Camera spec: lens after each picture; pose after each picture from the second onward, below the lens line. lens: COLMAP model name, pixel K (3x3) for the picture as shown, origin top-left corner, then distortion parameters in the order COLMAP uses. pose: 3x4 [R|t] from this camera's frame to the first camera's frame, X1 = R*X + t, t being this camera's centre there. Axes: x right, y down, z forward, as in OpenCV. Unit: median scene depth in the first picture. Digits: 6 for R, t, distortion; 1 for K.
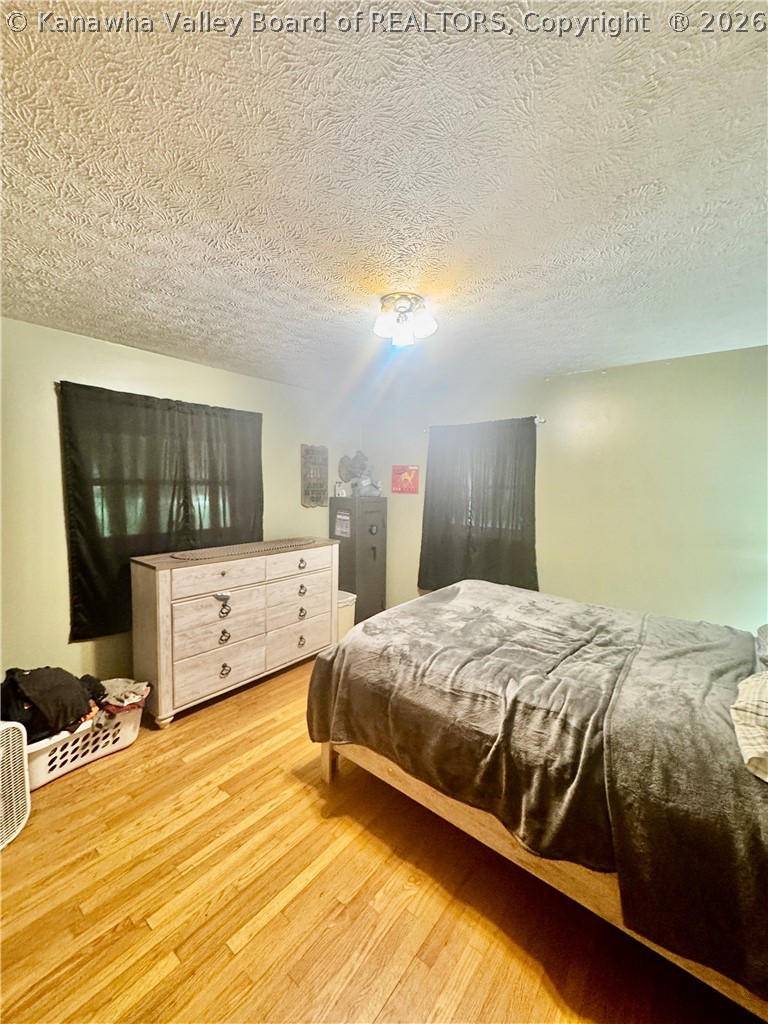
lens RADIAL K [[409.9, 0, 386.7], [0, 409.9, 510.8], [0, 0, 1]] dist [-0.004835, 0.000590]
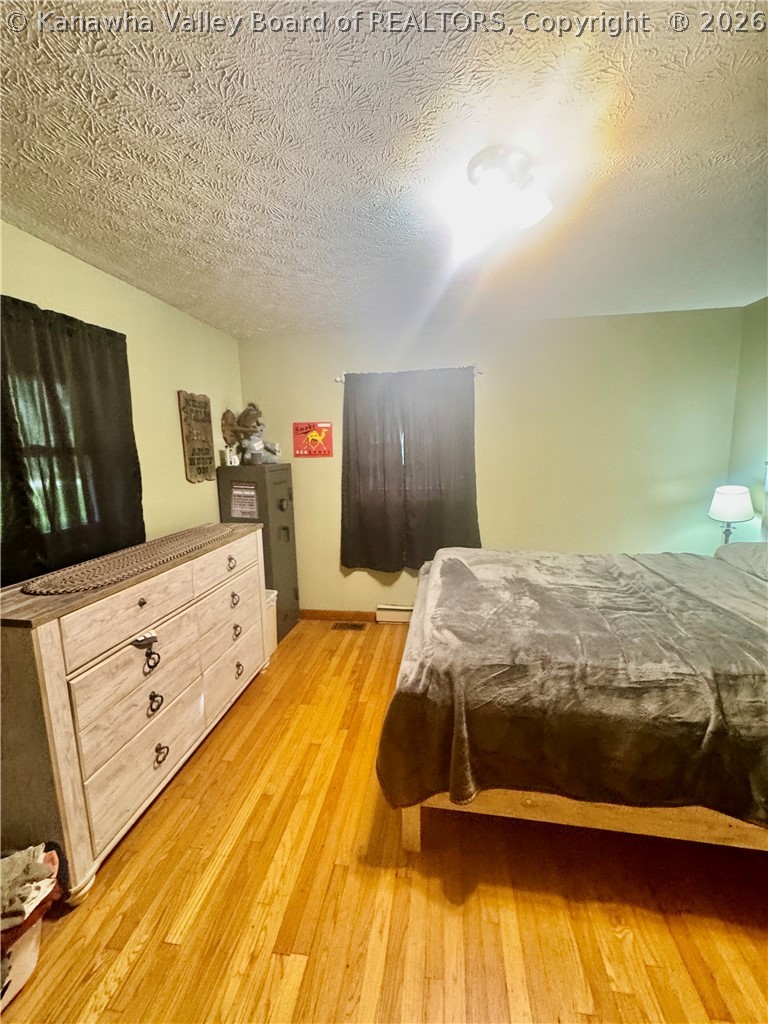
lens RADIAL K [[409.9, 0, 386.6], [0, 409.9, 510.6], [0, 0, 1]] dist [-0.004835, 0.000590]
pose [[0.866644, -0.108789, 0.486921, -0.474224], [0.069050, 0.992699, 0.098893, -0.014496], [-0.494125, -0.052084, 0.867829, 0.420249]]
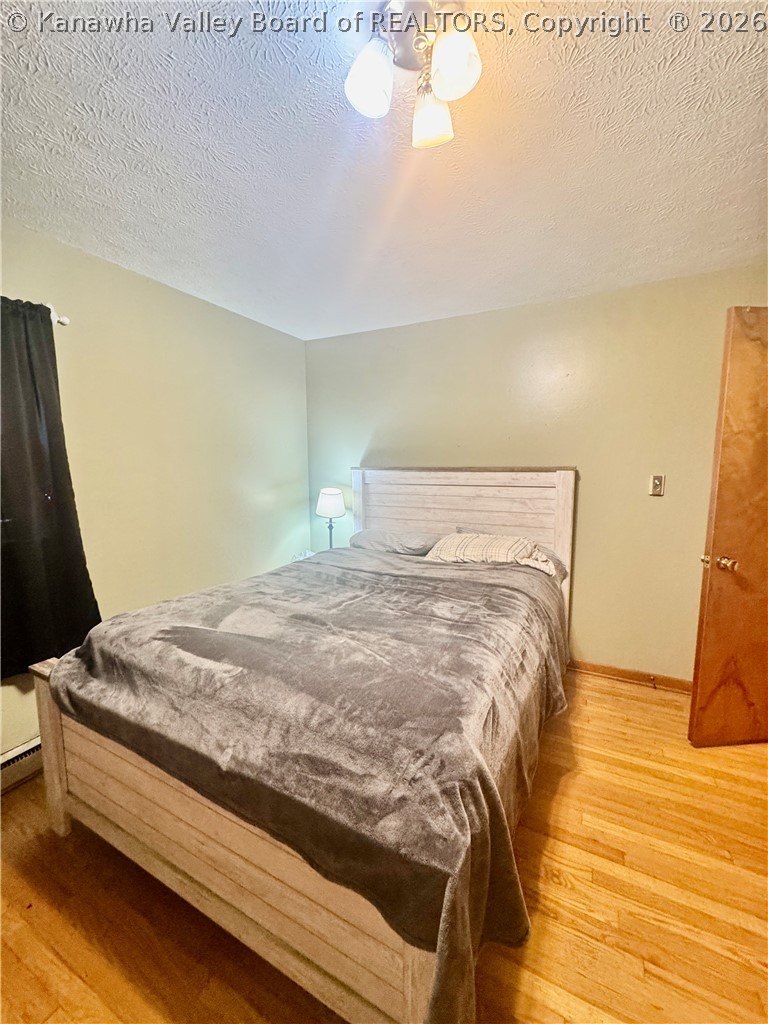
lens RADIAL K [[409.9, 0, 380.8], [0, 409.9, 509.7], [0, 0, 1]] dist [-0.004835, 0.000590]
pose [[-0.191296, -0.128228, 0.973120, -0.454039], [0.068973, 0.987223, 0.143645, -0.017092], [-0.979106, 0.094598, -0.180008, 1.079818]]
